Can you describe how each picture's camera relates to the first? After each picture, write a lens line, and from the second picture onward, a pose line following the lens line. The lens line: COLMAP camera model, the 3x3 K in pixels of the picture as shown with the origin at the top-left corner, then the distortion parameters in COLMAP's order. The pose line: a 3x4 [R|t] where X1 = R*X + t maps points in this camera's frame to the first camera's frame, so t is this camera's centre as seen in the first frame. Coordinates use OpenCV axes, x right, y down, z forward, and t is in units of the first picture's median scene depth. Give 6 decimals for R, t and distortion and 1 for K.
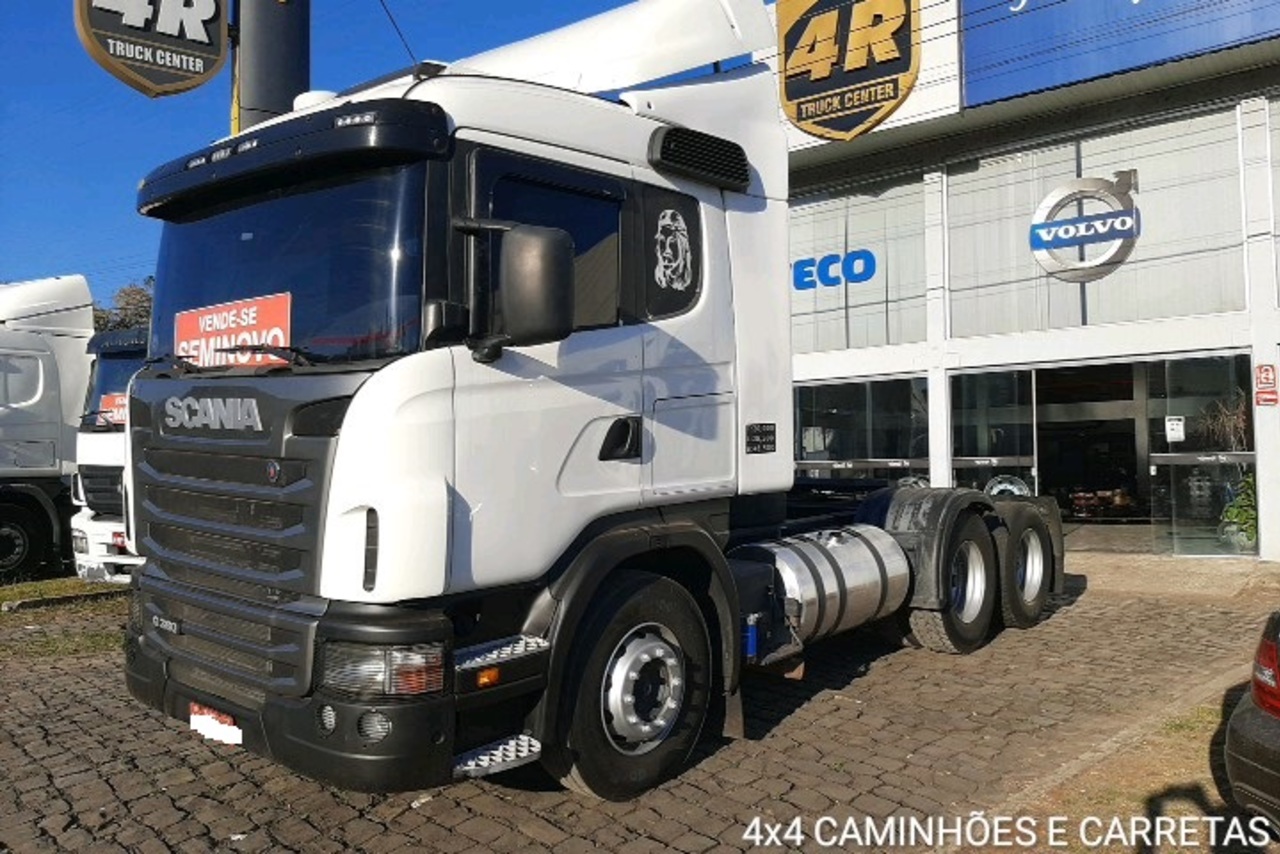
lens RADIAL K [[962.5, 0, 640.0], [0, 962.5, 427.0], [0, 0, 1]] dist [-0.022954, -0.001406]
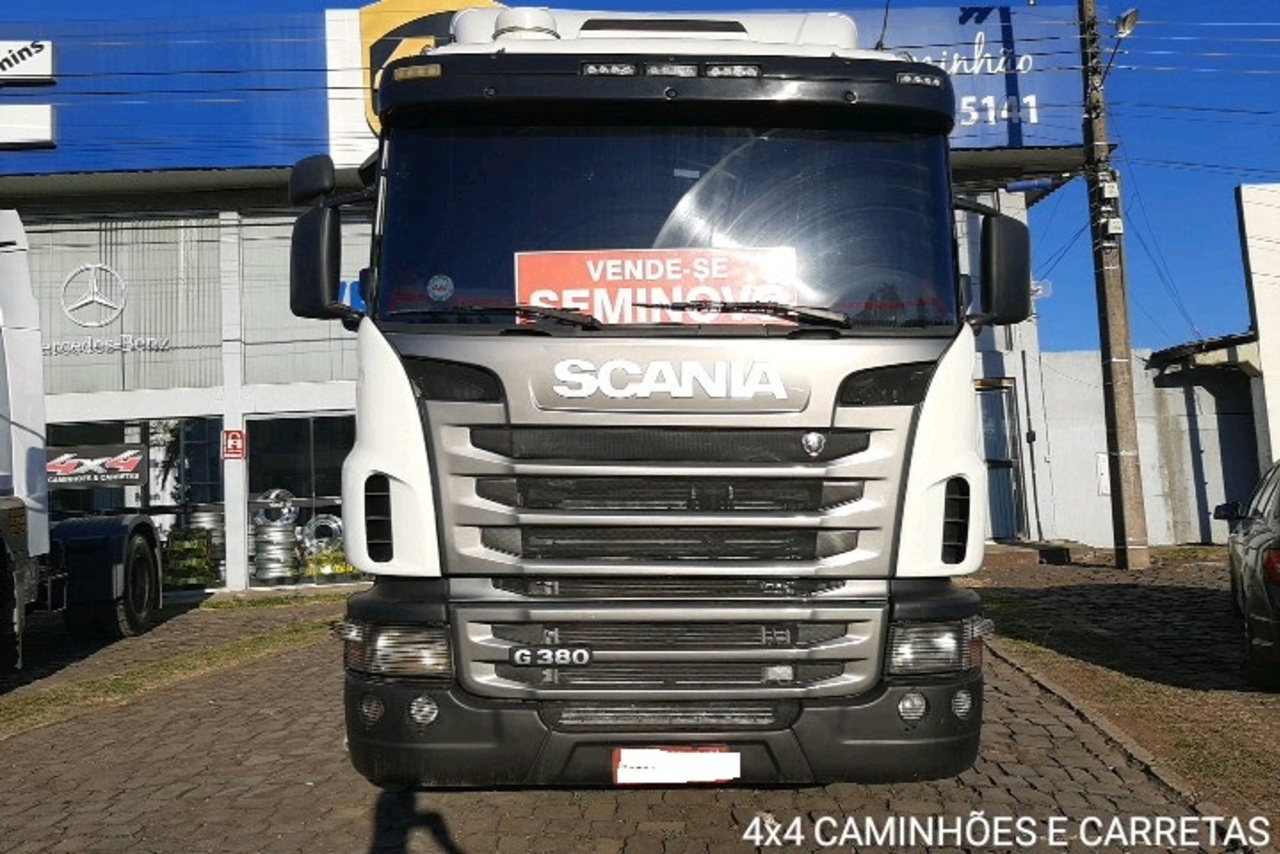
lens RADIAL K [[952.2, 0, 640.0], [0, 952.2, 427.0], [0, 0, 1]] dist [0.066763, -0.002043]
pose [[0.764139, 0.022844, 0.644647, -0.950465], [0.009648, 0.998856, -0.046832, 0.061844], [-0.644979, 0.042005, 0.763045, 0.376245]]
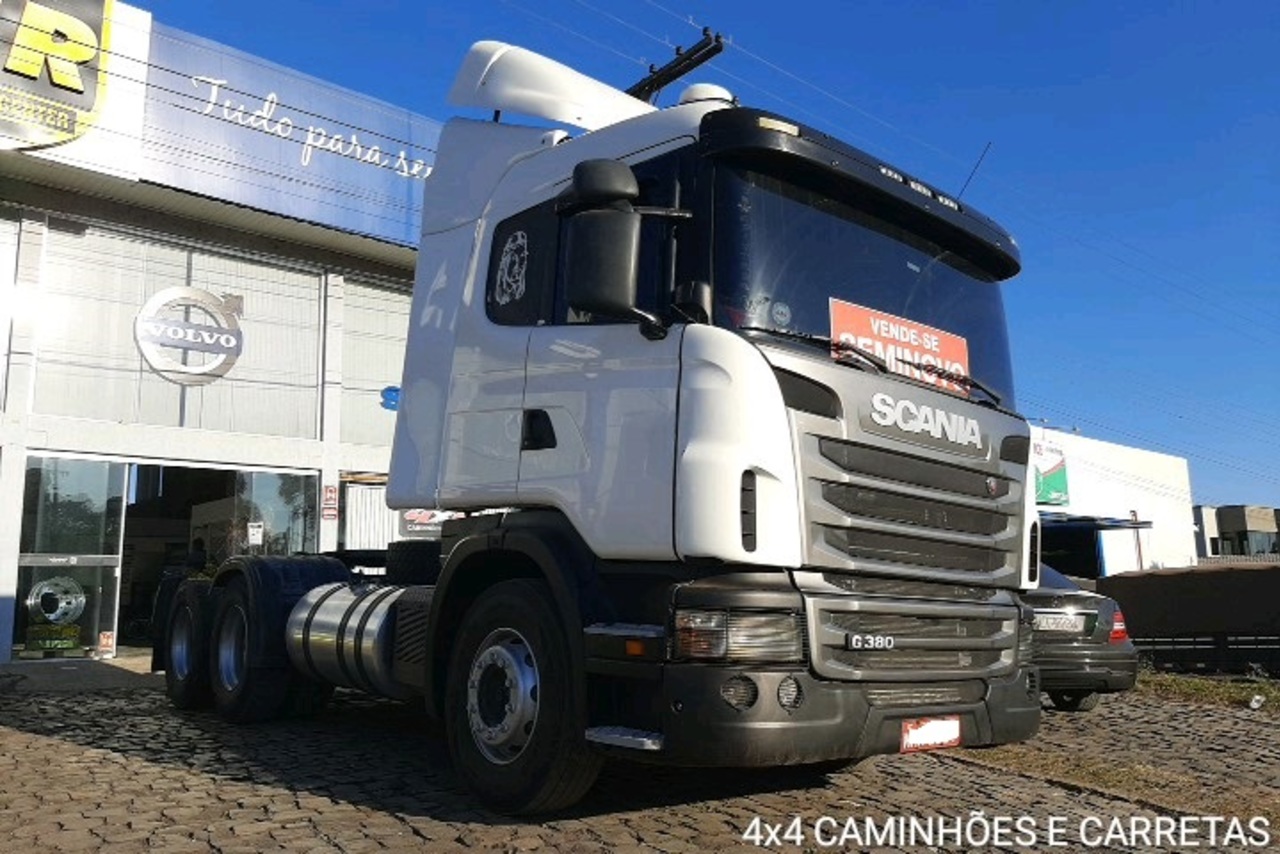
lens RADIAL K [[952.2, 0, 640.0], [0, 952.2, 427.0], [0, 0, 1]] dist [0.066763, -0.002043]
pose [[0.204193, 0.172272, 0.963653, -1.449276], [-0.034732, 0.985049, -0.168737, 0.170449], [-0.978314, 0.000986, 0.207124, 1.043344]]
